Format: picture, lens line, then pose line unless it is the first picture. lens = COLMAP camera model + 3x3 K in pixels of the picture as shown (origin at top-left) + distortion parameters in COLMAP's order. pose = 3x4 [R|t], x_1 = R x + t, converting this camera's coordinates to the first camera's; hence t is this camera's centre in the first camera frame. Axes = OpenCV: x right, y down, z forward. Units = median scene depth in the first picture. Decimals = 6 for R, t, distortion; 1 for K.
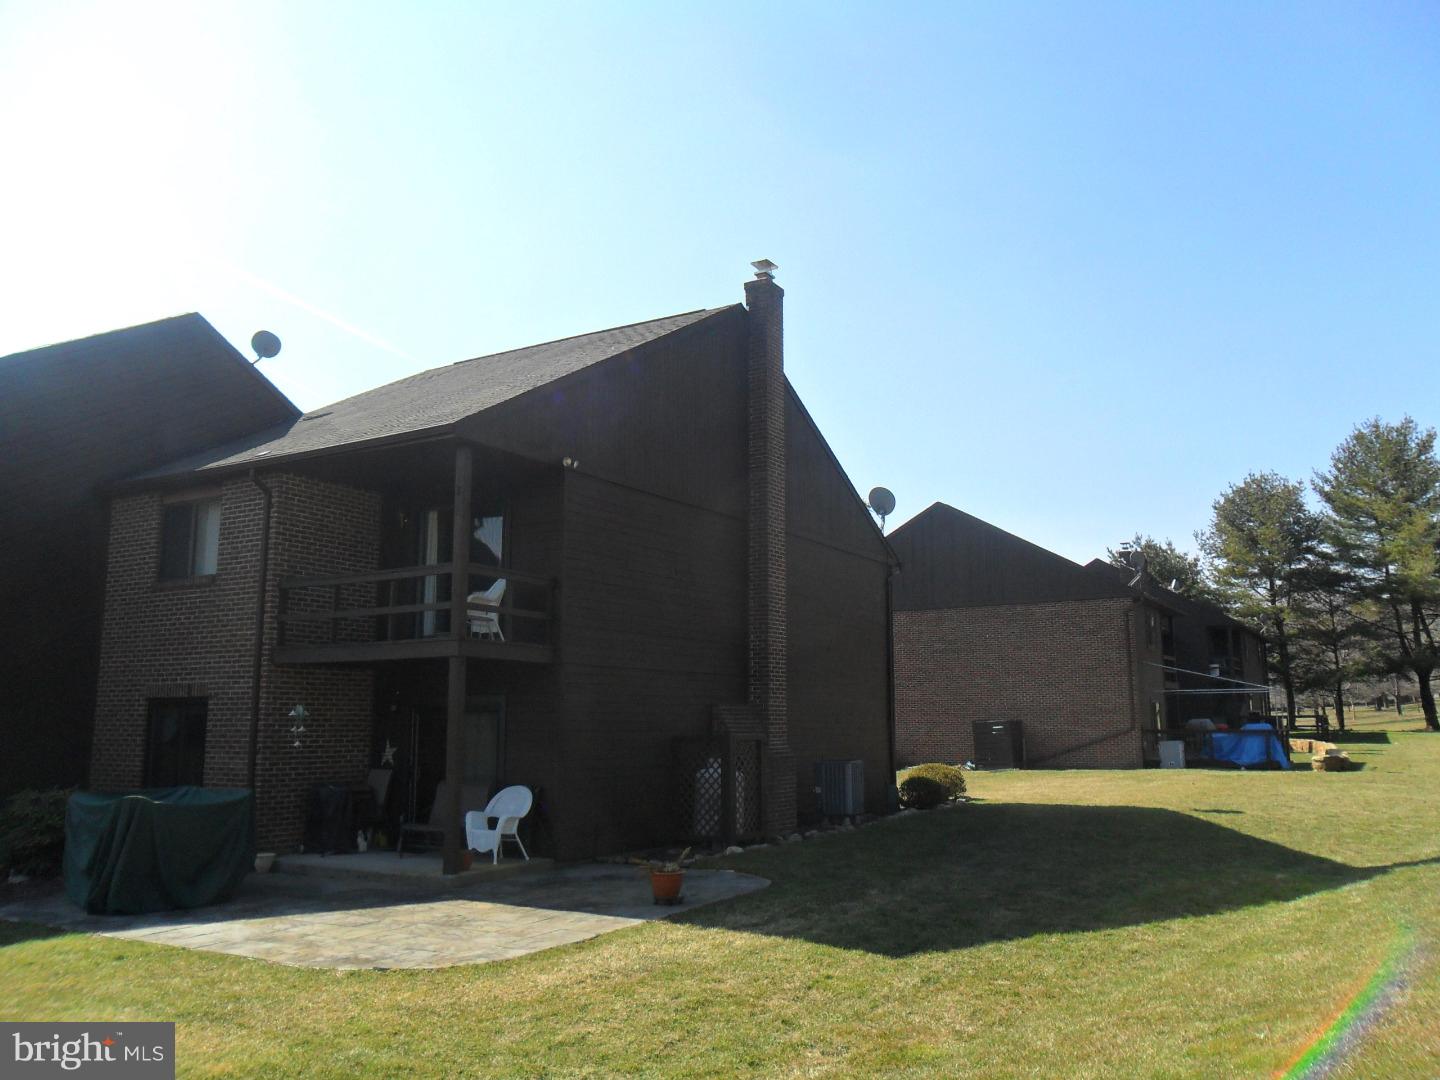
lens RADIAL K [[1165.2, 0, 722.6], [0, 1165.2, 537.8], [0, 0, 1]] dist [-0.043458, 0.050106]
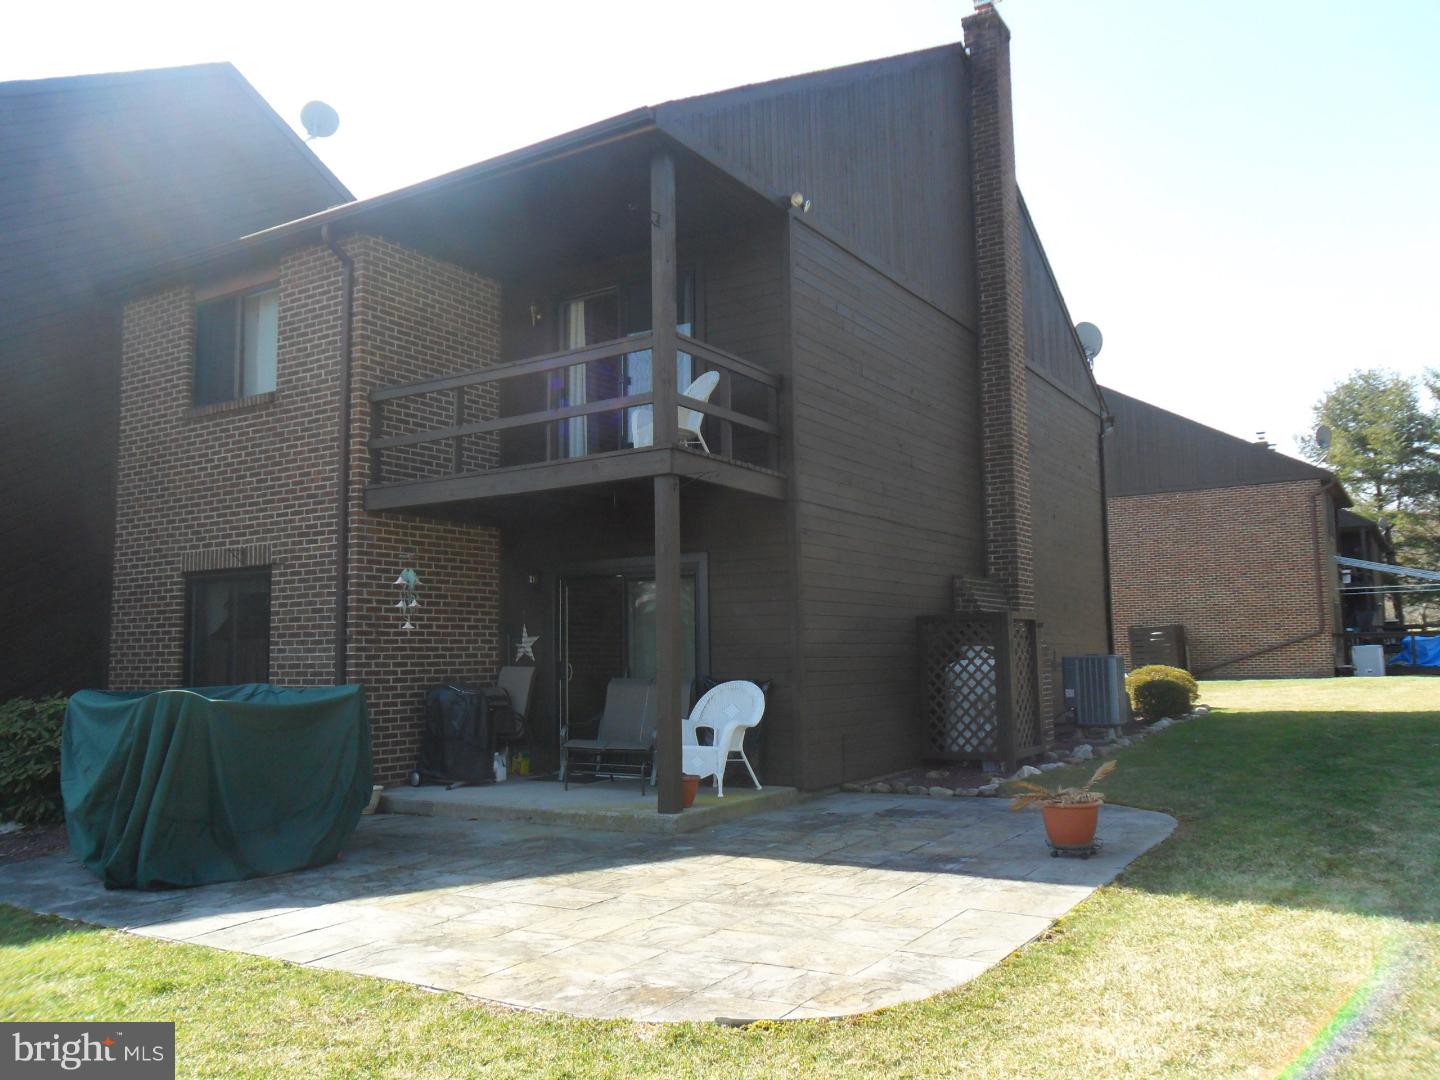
lens RADIAL K [[1165.2, 0, 722.3], [0, 1165.2, 535.0], [0, 0, 1]] dist [-0.043458, 0.050106]
pose [[0.999730, -0.016966, -0.015846, -0.164551], [0.017776, 0.998465, 0.052463, 0.088955], [0.014932, -0.052731, 0.998497, 0.314299]]
